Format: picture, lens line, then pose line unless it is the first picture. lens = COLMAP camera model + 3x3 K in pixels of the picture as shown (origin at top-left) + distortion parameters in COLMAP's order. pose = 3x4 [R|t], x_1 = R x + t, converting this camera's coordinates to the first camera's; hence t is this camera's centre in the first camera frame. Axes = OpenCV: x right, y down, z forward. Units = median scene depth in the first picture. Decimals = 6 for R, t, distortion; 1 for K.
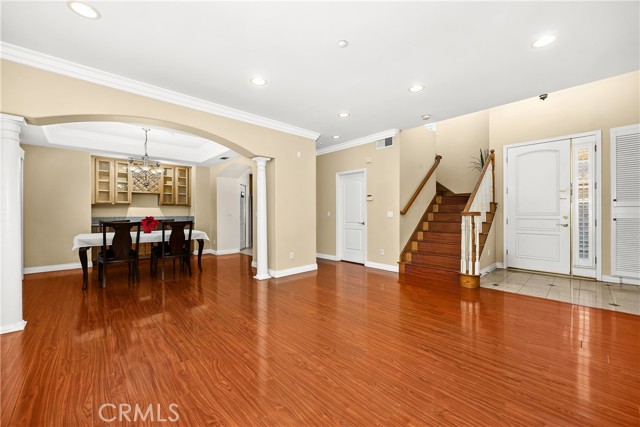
lens RADIAL K [[250.1, 0, 320.0], [0, 250.1, 213.5], [0, 0, 1]] dist [0.001510, 0.000219]
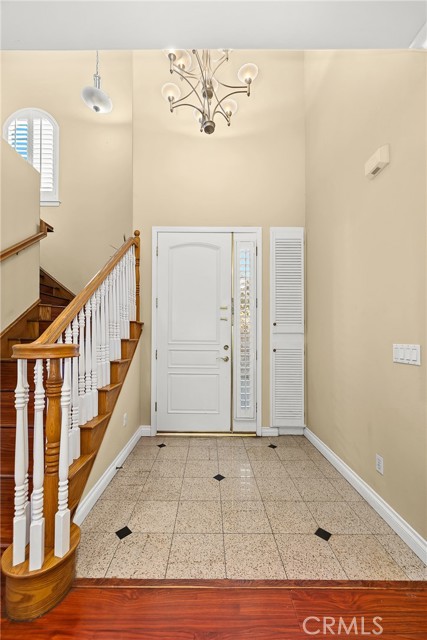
lens RADIAL K [[258.6, 0, 204.1], [0, 258.6, 334.1], [0, 0, 1]] dist [0.000486, 0.000017]
pose [[0.698608, 0.010589, 0.715426, 0.409403], [-0.007616, 0.999944, -0.007362, -0.014411], [-0.715464, -0.000306, 0.698650, 0.518299]]
